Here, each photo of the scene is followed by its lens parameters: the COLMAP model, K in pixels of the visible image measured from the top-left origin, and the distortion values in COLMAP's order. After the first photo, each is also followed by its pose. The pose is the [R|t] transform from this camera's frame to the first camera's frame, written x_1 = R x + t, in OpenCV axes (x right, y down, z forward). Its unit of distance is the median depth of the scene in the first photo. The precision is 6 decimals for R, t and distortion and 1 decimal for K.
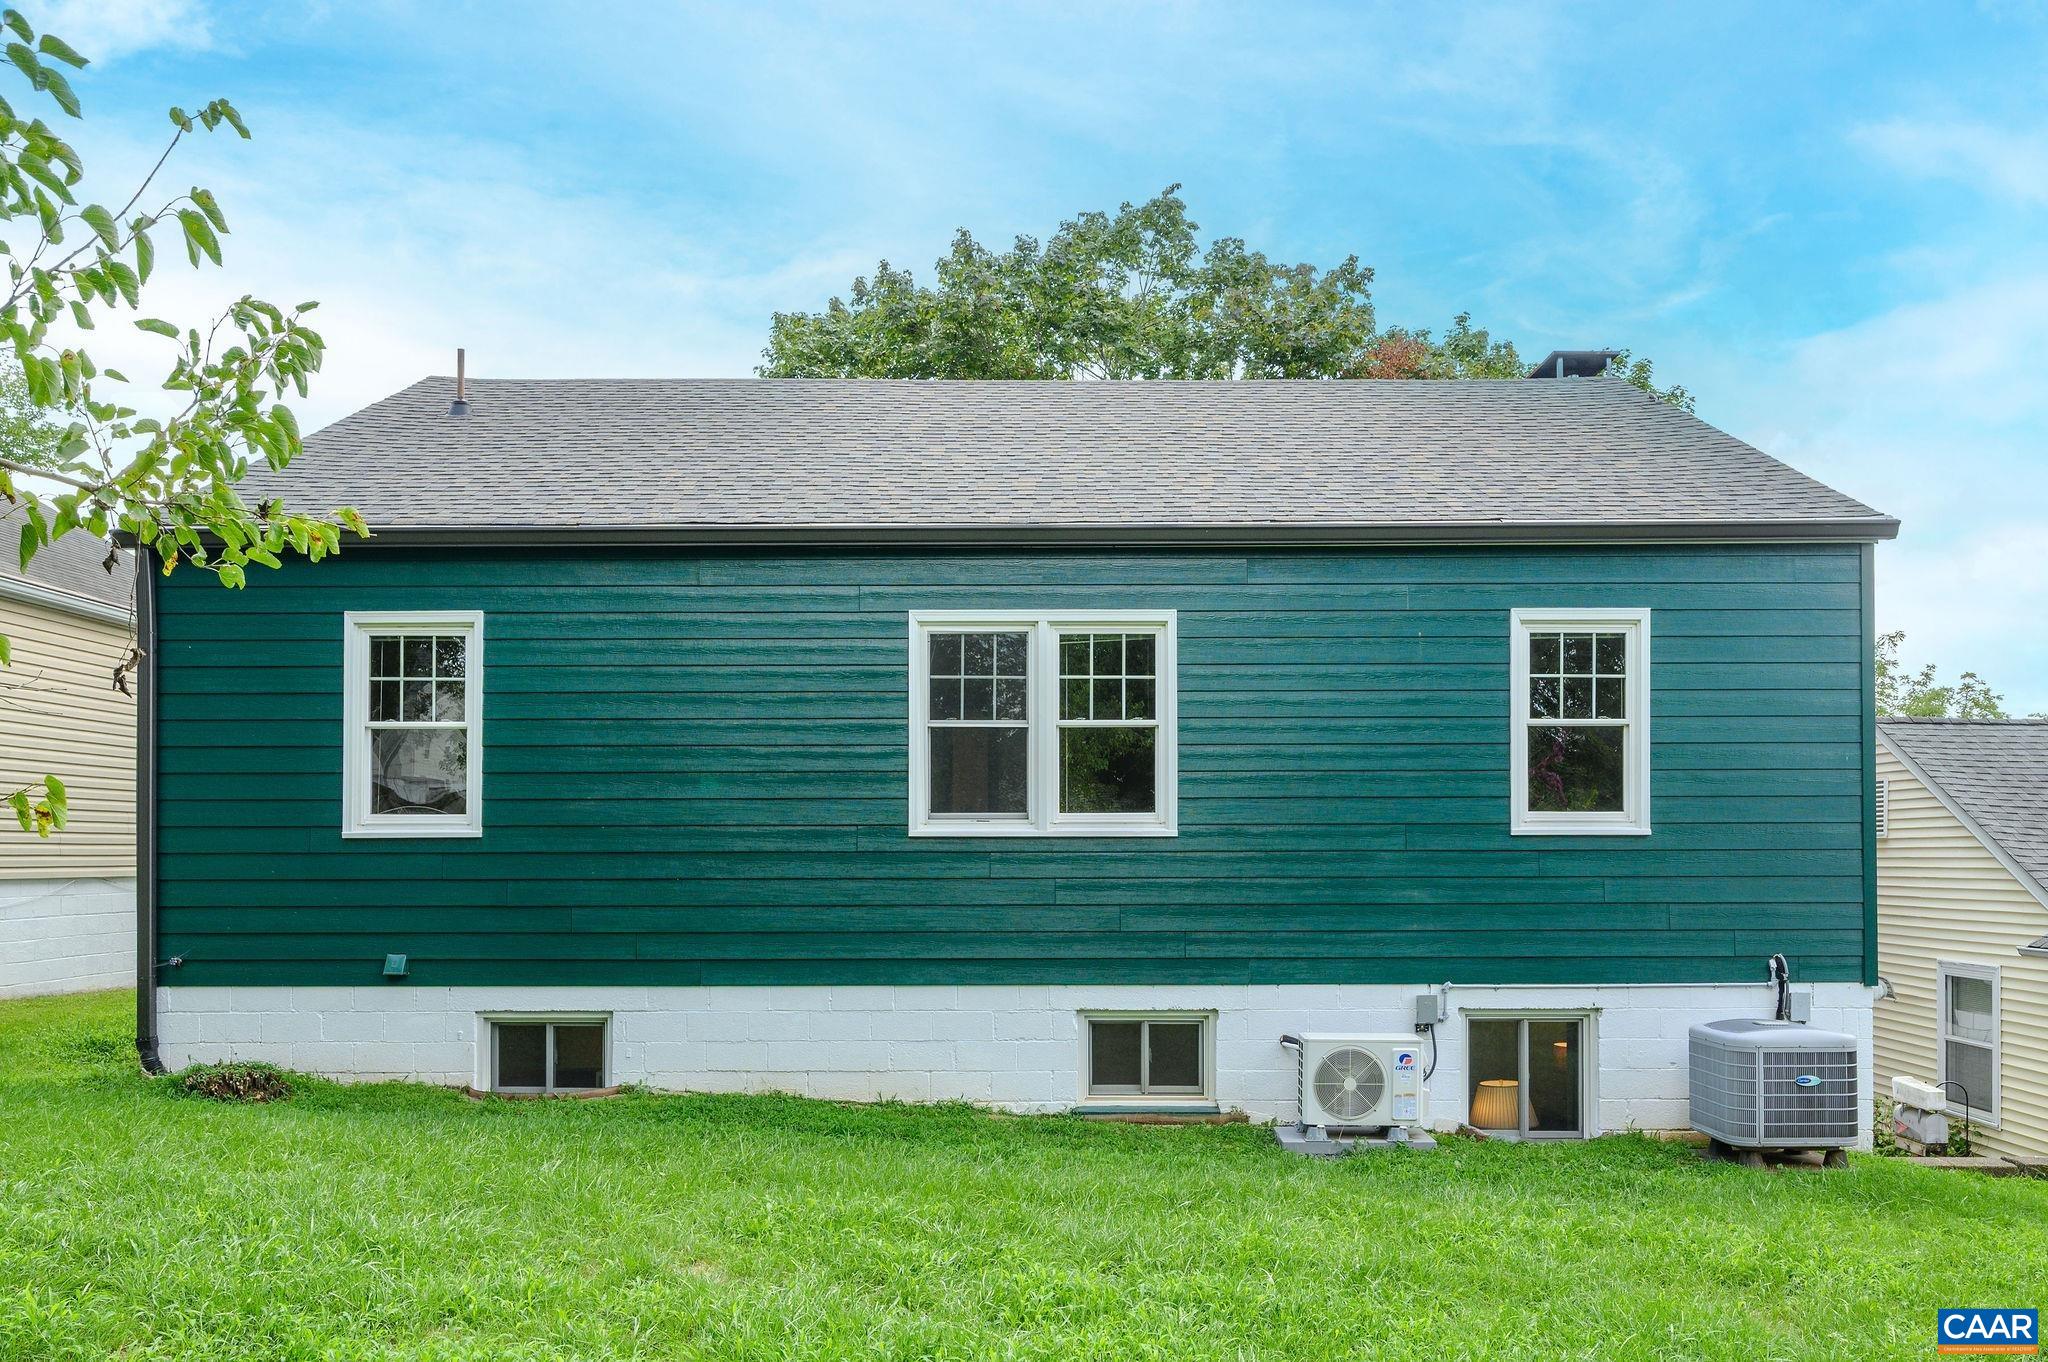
lens RADIAL K [[1375.2, 0, 1021.0], [0, 1375.2, 856.6], [0, 0, 1]] dist [-0.003947, -0.000635]
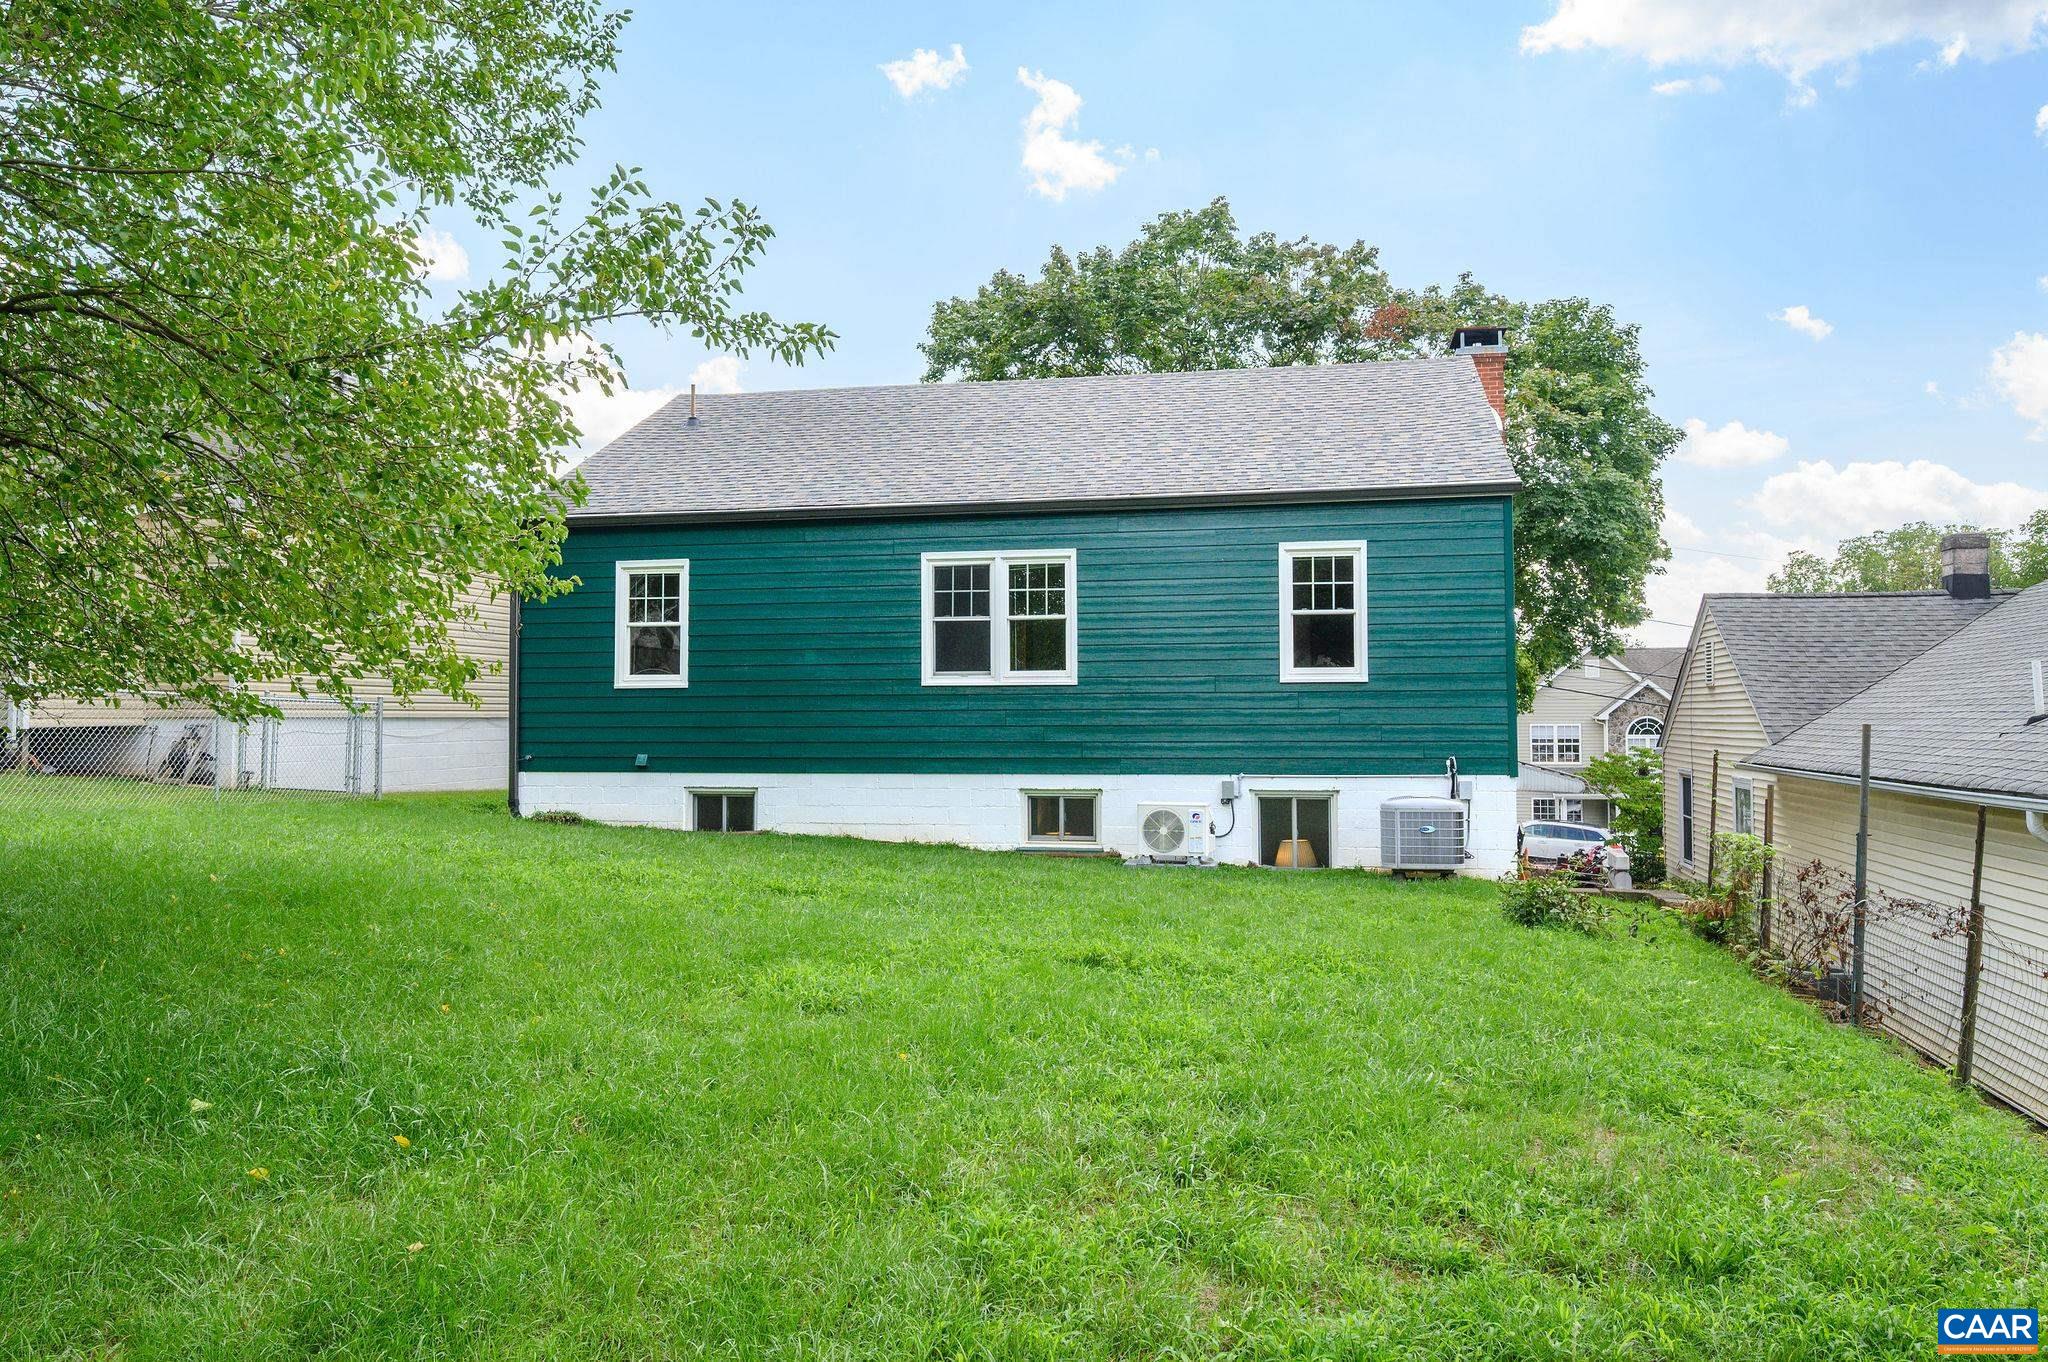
lens RADIAL K [[1334.5, 0, 1024.0], [0, 1334.5, 681.0], [0, 0, 1]] dist [-0.005094, -0.000335]
pose [[0.980971, -0.006568, -0.194044, 0.361235], [0.001175, 0.999610, -0.027893, 0.025833], [0.194152, 0.027134, 0.980596, -0.589893]]
